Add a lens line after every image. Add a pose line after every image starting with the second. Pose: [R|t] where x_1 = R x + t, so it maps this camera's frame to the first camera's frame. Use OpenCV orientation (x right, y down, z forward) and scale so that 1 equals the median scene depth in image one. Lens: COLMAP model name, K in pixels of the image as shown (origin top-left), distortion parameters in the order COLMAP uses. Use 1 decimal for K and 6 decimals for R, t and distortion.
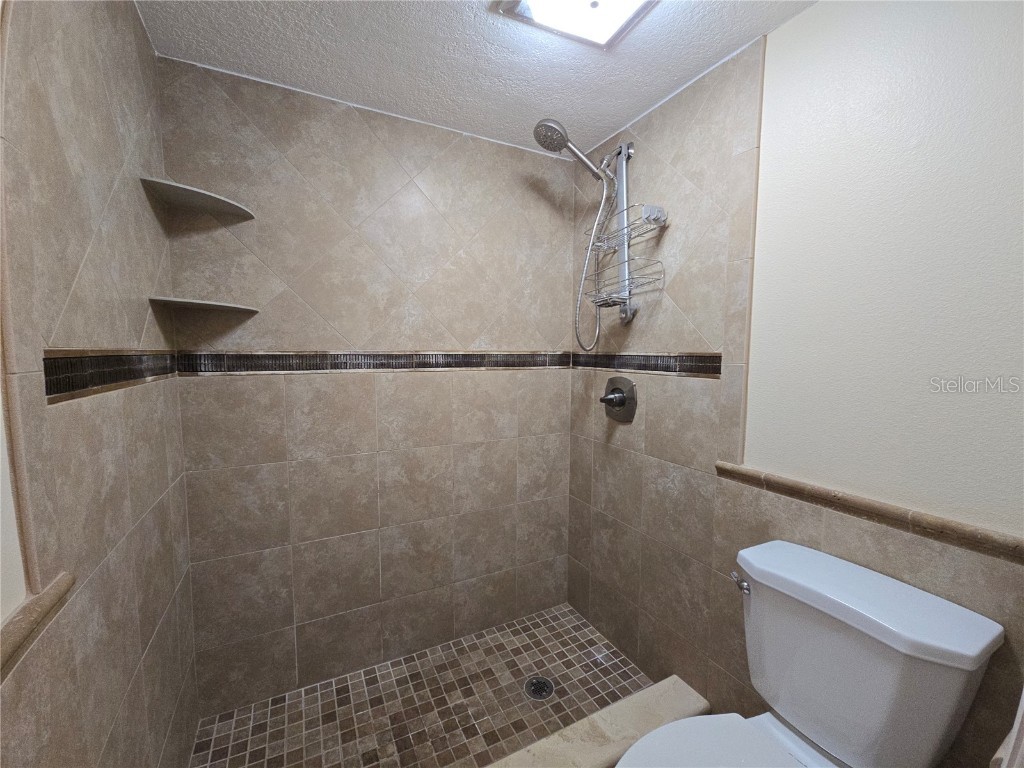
lens RADIAL K [[418.6, 0, 511.6], [0, 418.6, 383.8], [0, 0, 1]] dist [0.000844, -0.000973]
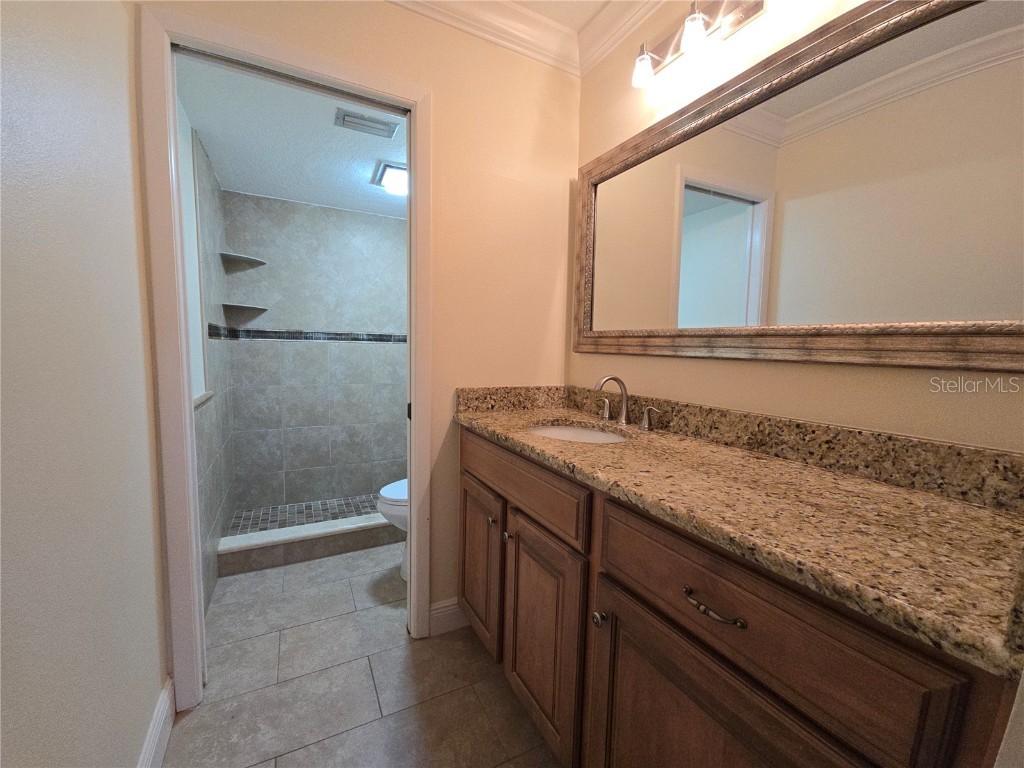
lens RADIAL K [[418.6, 0, 511.7], [0, 418.6, 383.7], [0, 0, 1]] dist [0.000844, -0.000973]
pose [[0.999808, 0.017840, 0.008129, 0.513187], [-0.017905, 0.999808, 0.007988, 0.135523], [-0.007985, -0.008132, 0.999935, -0.942398]]
